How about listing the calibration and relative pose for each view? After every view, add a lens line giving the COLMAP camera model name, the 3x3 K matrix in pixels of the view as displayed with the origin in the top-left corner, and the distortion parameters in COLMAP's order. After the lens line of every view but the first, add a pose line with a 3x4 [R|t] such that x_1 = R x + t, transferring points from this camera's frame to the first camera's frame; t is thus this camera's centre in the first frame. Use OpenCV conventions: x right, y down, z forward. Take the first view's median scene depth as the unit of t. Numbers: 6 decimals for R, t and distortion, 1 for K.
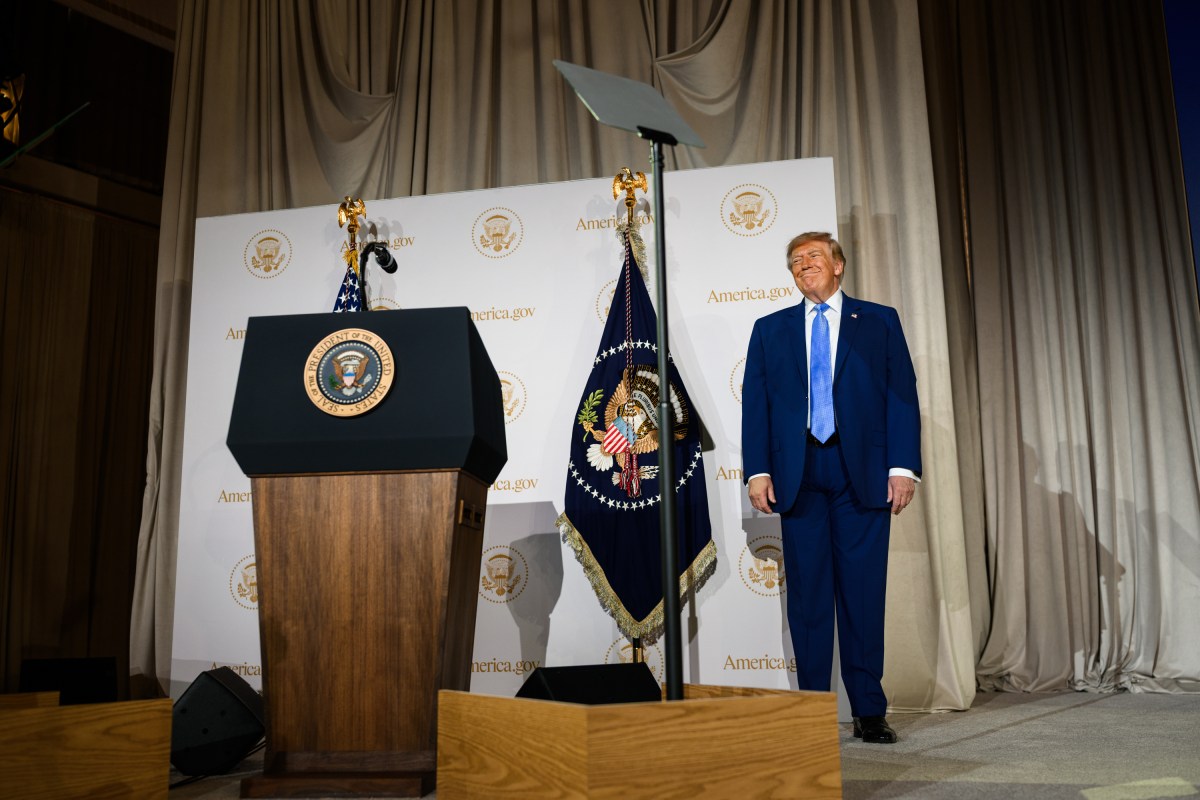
lens RADIAL K [[1133.8, 0, 600.0], [0, 1133.8, 400.0], [0, 0, 1]] dist [0.006213, -0.013844]
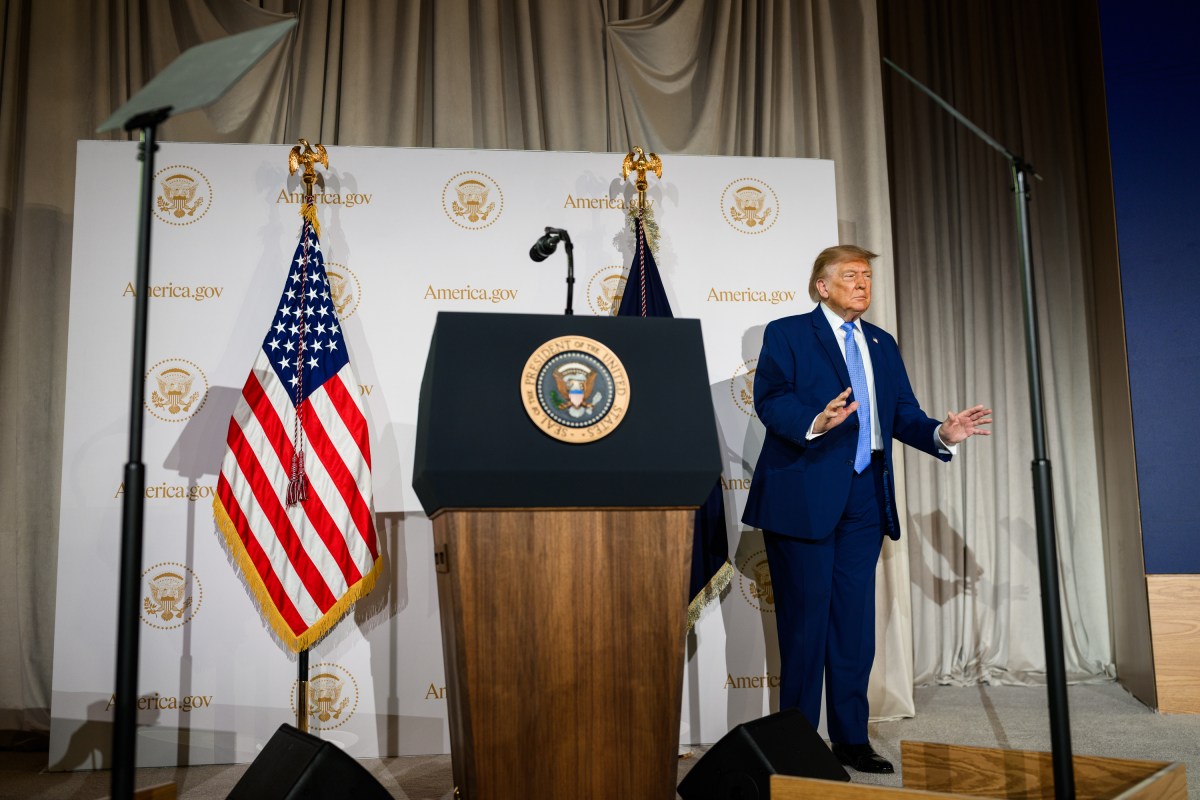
lens RADIAL K [[1159.7, 0, 600.0], [0, 1159.7, 400.0], [0, 0, 1]] dist [0.007103, -0.000613]
pose [[0.944853, 0.046808, 0.324133, -0.479283], [-0.059659, 0.997773, 0.029818, -0.042812], [-0.322016, -0.047511, 0.945541, 0.180369]]
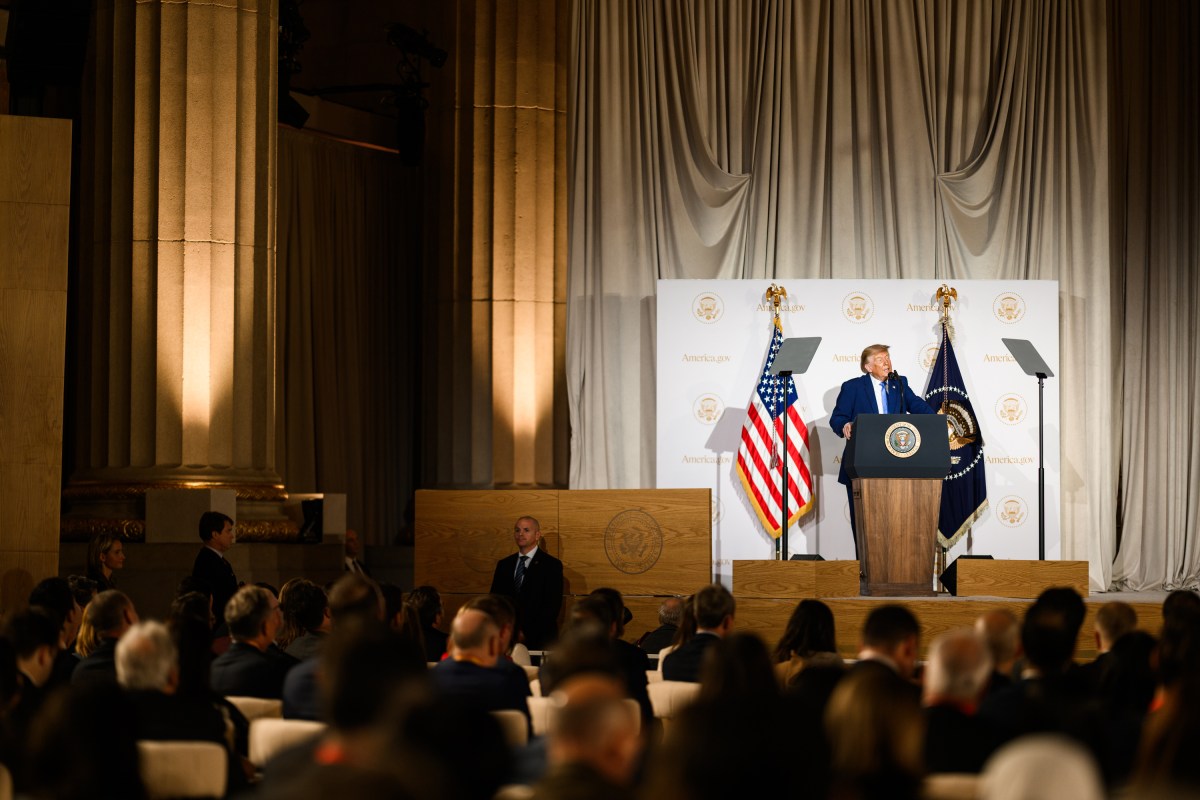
lens RADIAL K [[2836.8, 0, 600.0], [0, 2836.8, 400.0], [0, 0, 1]] dist [0.001093, 0.265287]
pose [[0.984128, 0.032896, 0.174382, -2.008844], [-0.056520, 0.989599, 0.132288, -0.920563], [-0.168217, -0.140044, 0.975751, -5.116848]]
